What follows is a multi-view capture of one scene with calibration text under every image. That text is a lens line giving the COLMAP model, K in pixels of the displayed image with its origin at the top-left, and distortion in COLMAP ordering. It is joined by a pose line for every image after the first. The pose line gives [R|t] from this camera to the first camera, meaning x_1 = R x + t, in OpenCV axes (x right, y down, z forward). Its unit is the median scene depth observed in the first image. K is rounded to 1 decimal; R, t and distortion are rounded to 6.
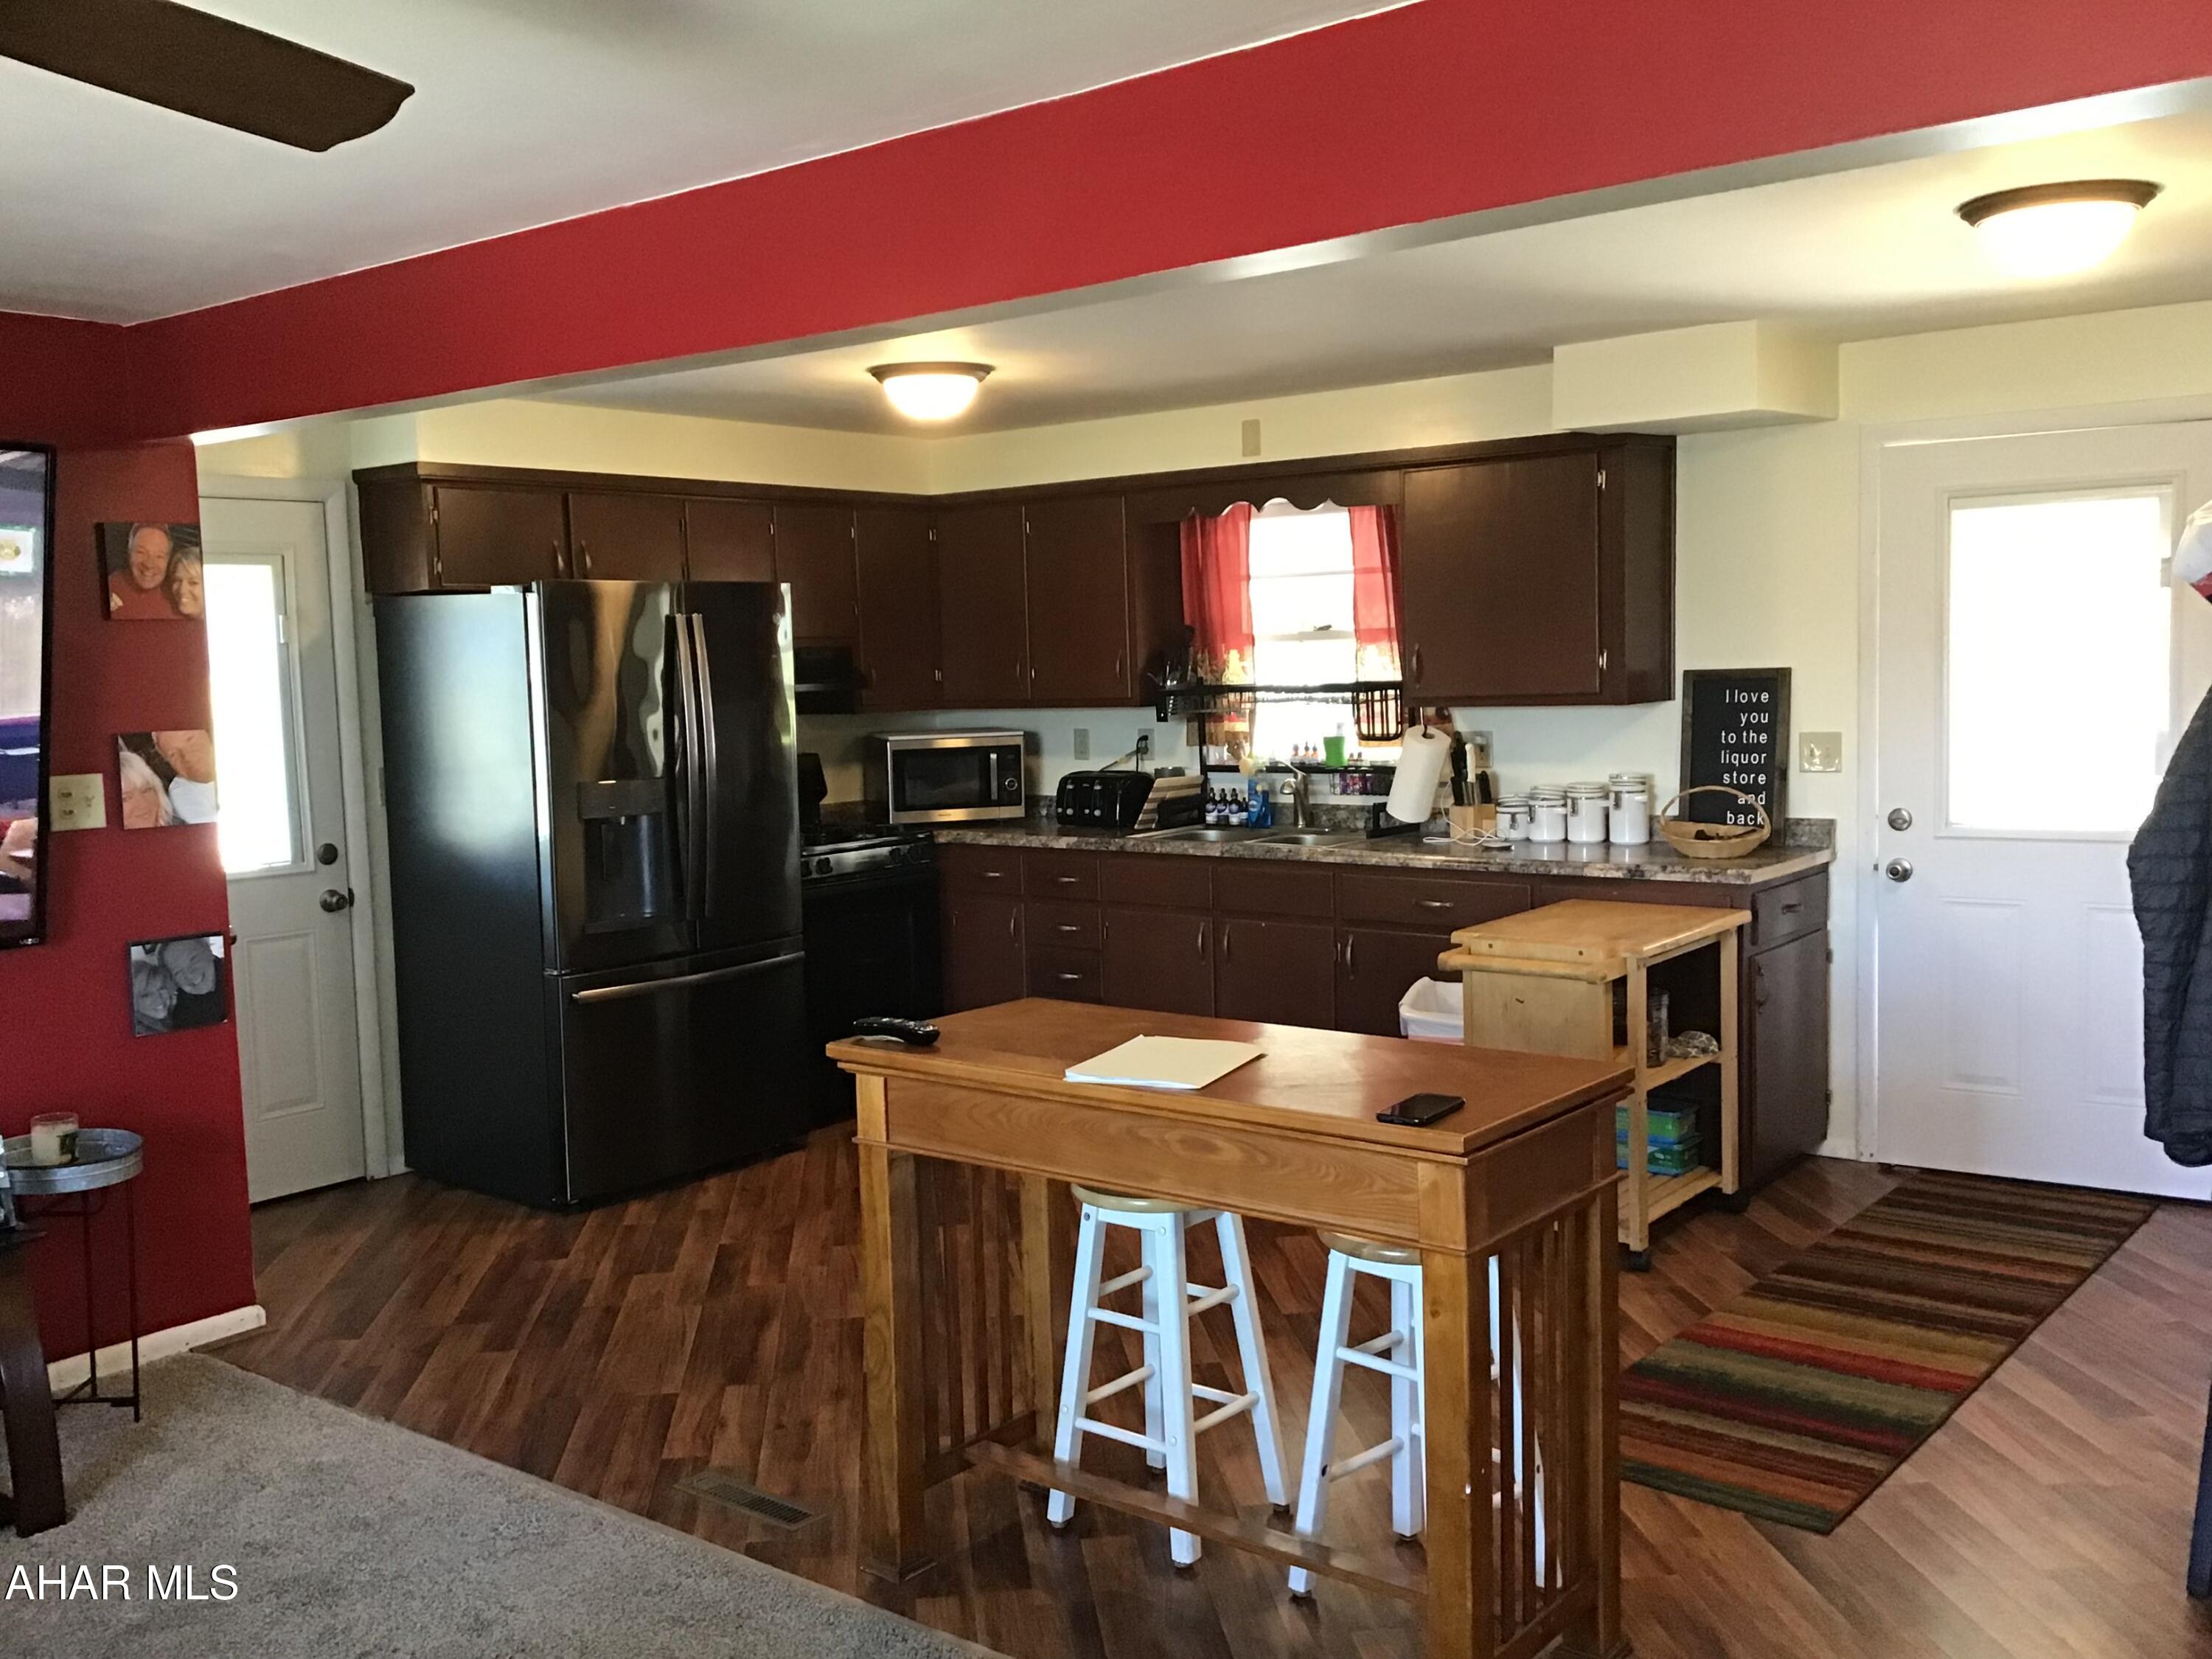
lens RADIAL K [[2029.0, 0, 1106.0], [0, 2029.0, 829.5], [0, 0, 1]] dist [0.112082, -0.174897]
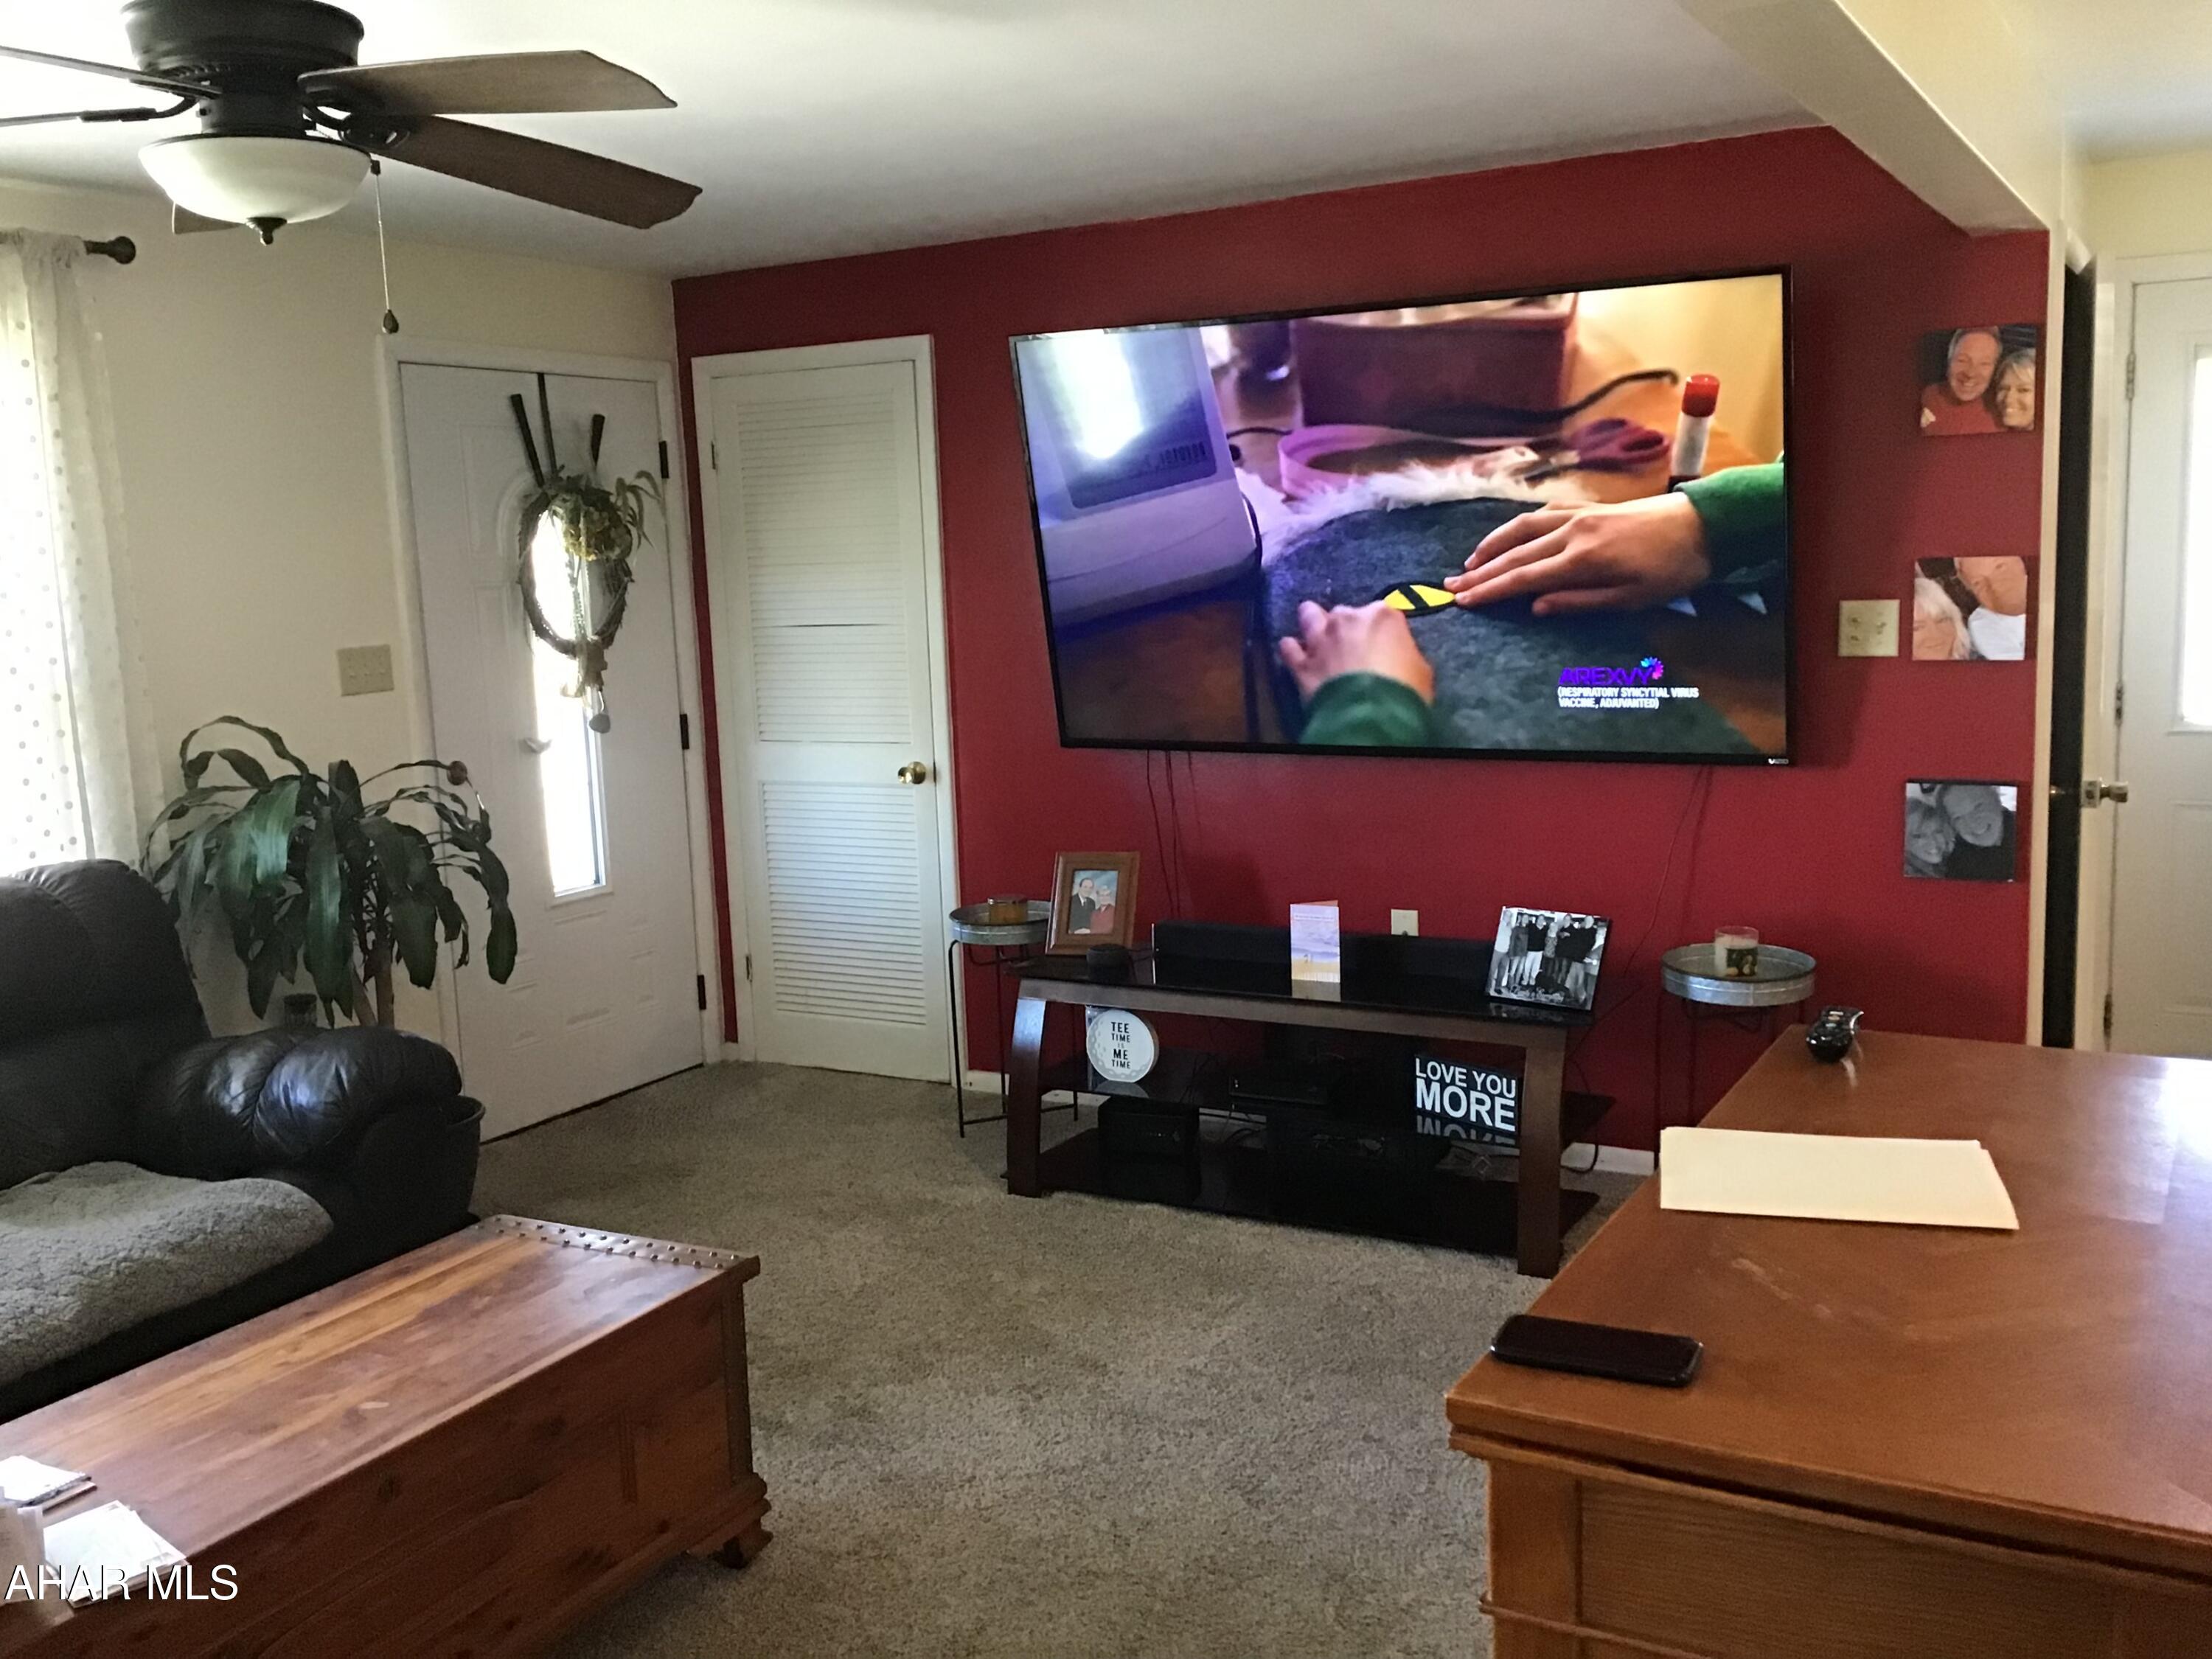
lens RADIAL K [[2029.0, 0, 1106.0], [0, 2029.0, 829.5], [0, 0, 1]] dist [0.112082, -0.174897]
pose [[0.160862, 0.165385, -0.973022, 0.397763], [-0.059133, 0.985705, 0.157765, -0.050126], [0.985204, 0.032160, 0.168342, 0.469470]]
